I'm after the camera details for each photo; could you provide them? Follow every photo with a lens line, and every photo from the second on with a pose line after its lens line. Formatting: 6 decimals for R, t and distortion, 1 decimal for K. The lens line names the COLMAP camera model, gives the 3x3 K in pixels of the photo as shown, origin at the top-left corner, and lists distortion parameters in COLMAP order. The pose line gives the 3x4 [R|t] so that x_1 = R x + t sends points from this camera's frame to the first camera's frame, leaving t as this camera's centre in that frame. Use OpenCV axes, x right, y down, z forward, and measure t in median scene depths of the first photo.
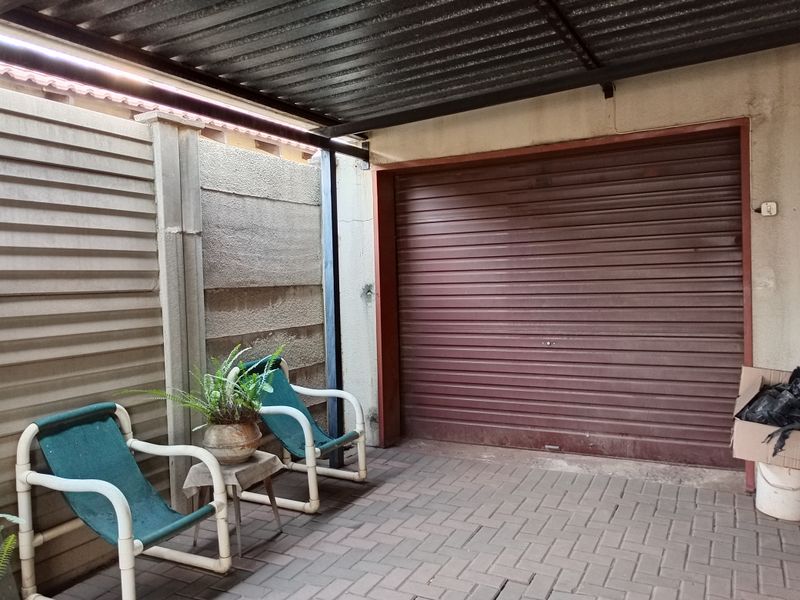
lens RADIAL K [[638.3, 0, 400.0], [0, 638.3, 300.0], [0, 0, 1]] dist [0.059560, -0.138393]
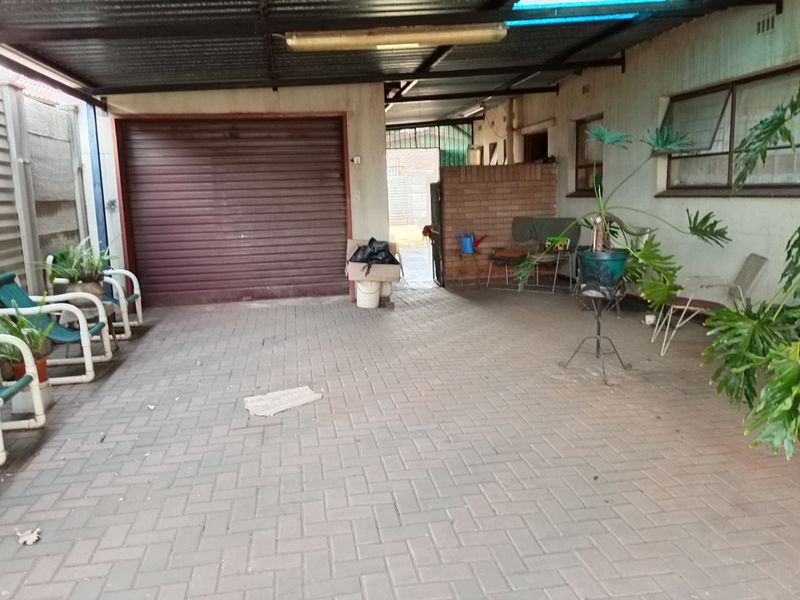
lens RADIAL K [[638.3, 0, 400.0], [0, 638.3, 300.0], [0, 0, 1]] dist [0.059560, -0.138393]
pose [[0.796990, -0.094511, 0.596553, -0.495855], [0.028549, 0.992472, 0.119095, 0.052641], [-0.603318, -0.077887, 0.793688, -0.635170]]
